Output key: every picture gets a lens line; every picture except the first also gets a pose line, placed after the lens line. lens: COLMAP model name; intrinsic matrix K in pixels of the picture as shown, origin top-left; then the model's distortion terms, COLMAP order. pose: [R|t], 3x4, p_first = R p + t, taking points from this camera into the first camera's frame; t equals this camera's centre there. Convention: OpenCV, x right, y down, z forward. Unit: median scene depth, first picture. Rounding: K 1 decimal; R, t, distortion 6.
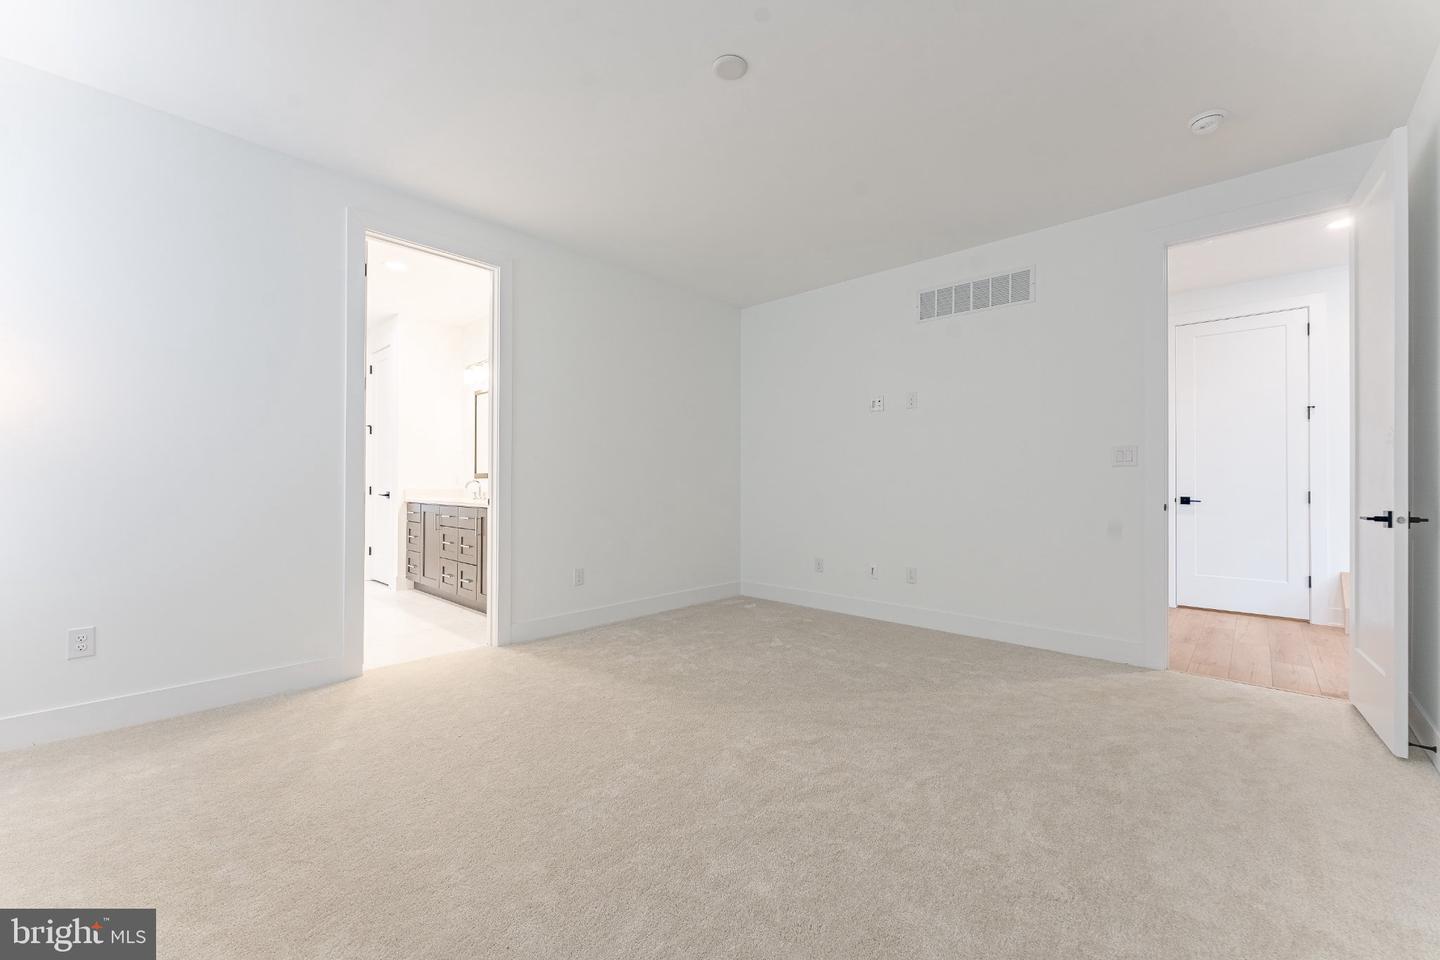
lens RADIAL K [[576.8, 0, 716.3], [0, 576.8, 483.2], [0, 0, 1]] dist [0.000883, -0.000042]
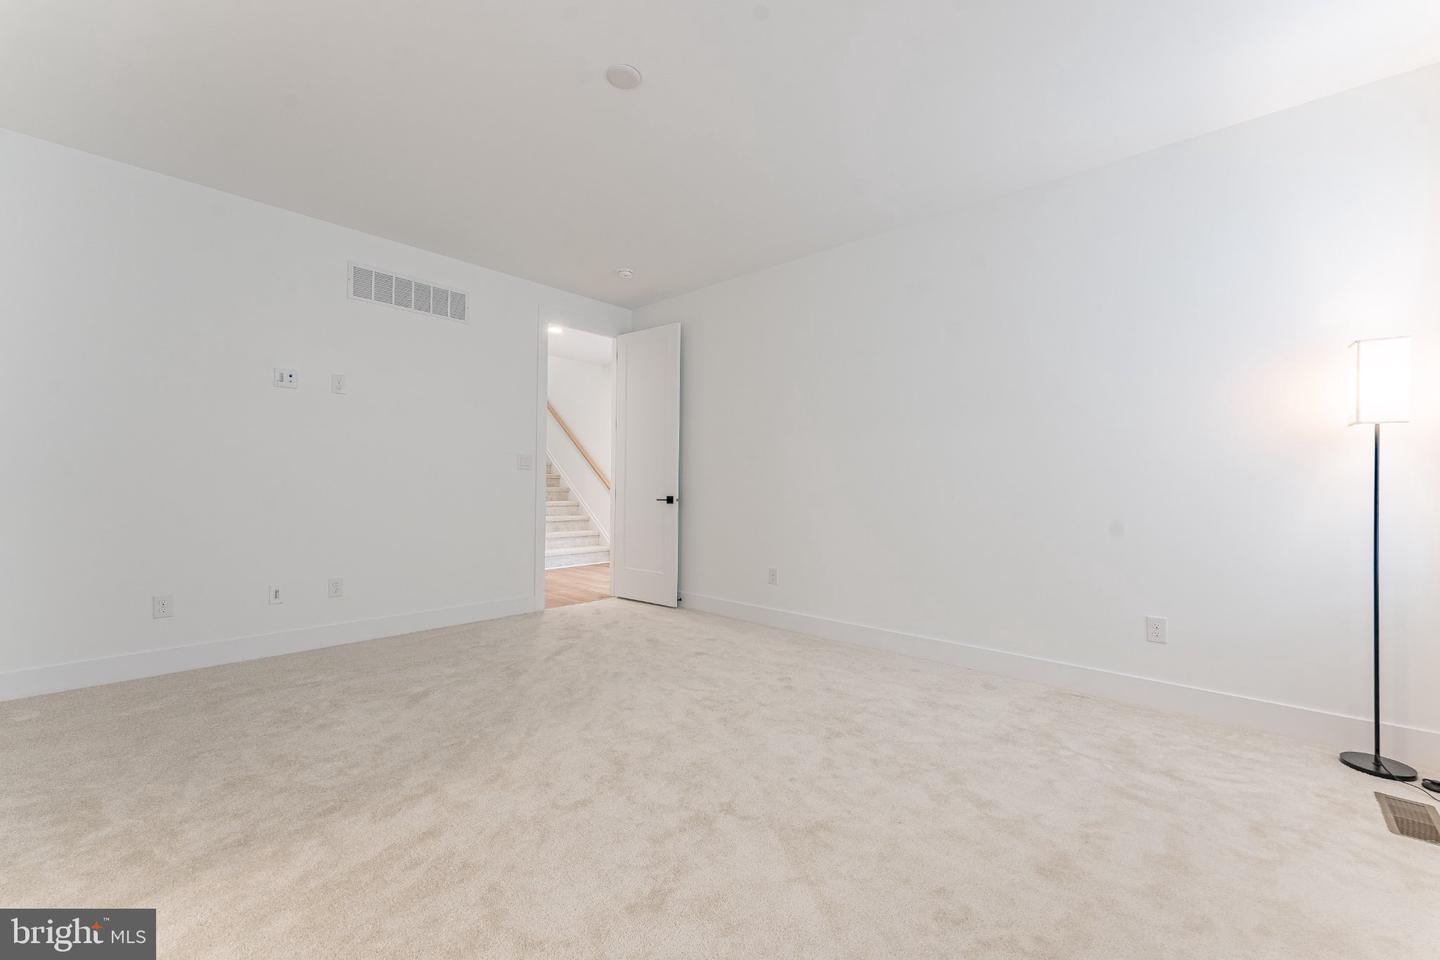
lens RADIAL K [[576.8, 0, 719.9], [0, 576.8, 475.9], [0, 0, 1]] dist [0.000883, -0.000042]
pose [[0.002657, 0.006747, 0.999974, -0.570226], [-0.008858, 0.999938, -0.006723, -0.006095], [-0.999957, -0.008840, 0.002717, 0.463327]]
